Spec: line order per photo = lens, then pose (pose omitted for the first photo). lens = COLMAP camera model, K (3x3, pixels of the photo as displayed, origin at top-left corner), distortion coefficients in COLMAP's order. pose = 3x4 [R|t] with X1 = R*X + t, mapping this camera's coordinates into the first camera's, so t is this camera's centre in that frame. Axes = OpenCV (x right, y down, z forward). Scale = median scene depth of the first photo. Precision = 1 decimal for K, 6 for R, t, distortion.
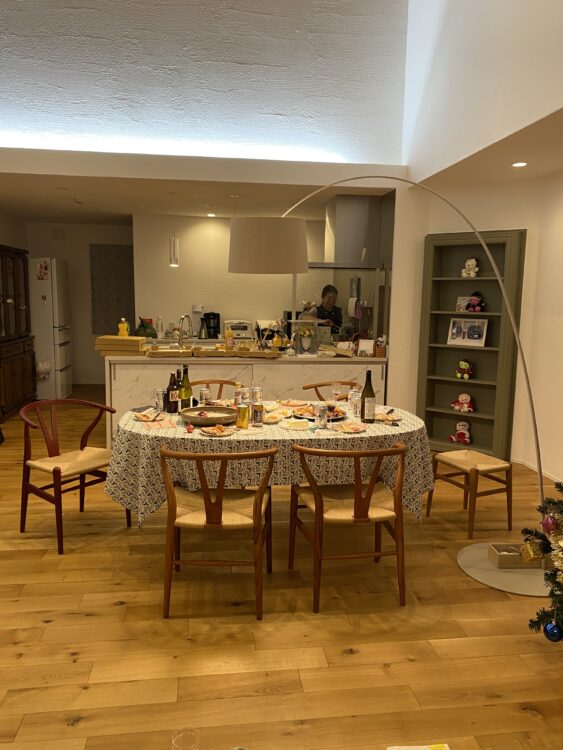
lens RADIAL K [[567.1, 0, 280.9], [0, 567.1, 377.5], [0, 0, 1]] dist [-0.003590, -0.000060]
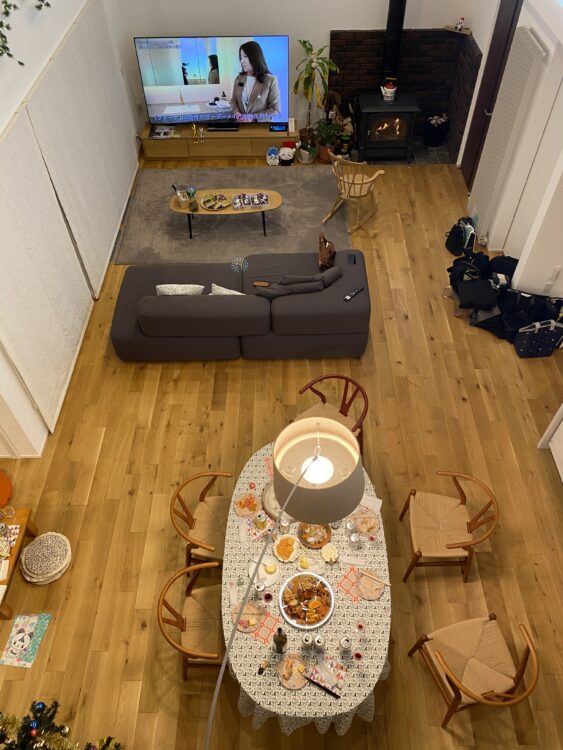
lens RADIAL K [[567.1, 0, 281.6], [0, 567.1, 375.0], [0, 0, 1]] dist [-0.003590, -0.000060]
pose [[-0.144121, 0.746758, -0.649294, 0.608112], [-0.112519, 0.639522, 0.760494, -1.341788], [0.983142, 0.182661, -0.008144, 1.283731]]
